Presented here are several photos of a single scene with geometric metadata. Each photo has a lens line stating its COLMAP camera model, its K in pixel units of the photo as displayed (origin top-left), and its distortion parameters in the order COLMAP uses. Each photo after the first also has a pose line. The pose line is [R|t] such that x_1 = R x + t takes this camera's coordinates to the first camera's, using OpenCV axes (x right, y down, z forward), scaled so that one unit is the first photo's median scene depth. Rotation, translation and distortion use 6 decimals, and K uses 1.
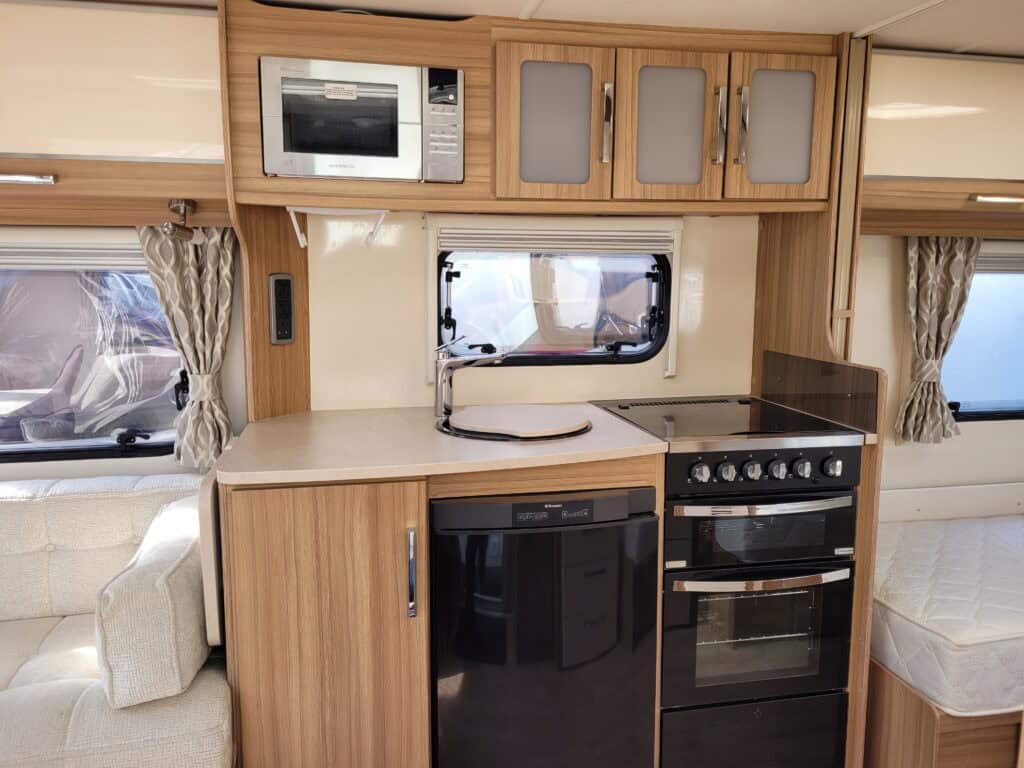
lens RADIAL K [[775.6, 0, 513.2], [0, 775.6, 382.1], [0, 0, 1]] dist [0.036853, -0.027890]
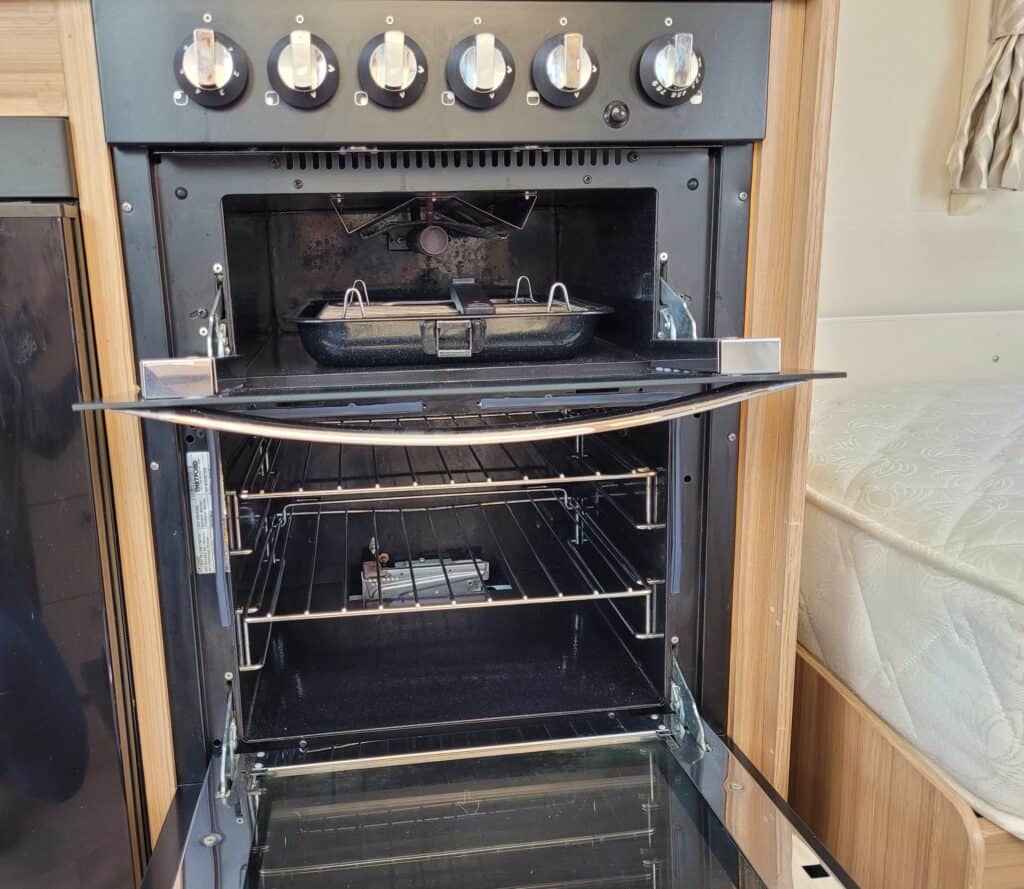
lens RADIAL K [[944.9, 0, 510.1], [0, 944.9, 445.1], [0, 0, 1]] dist [0.047585, -0.008421]
pose [[0.999243, -0.007727, -0.038137, 0.270135], [0.011191, 0.995745, 0.091468, 0.167919], [0.037268, -0.091825, 0.995077, 0.453677]]
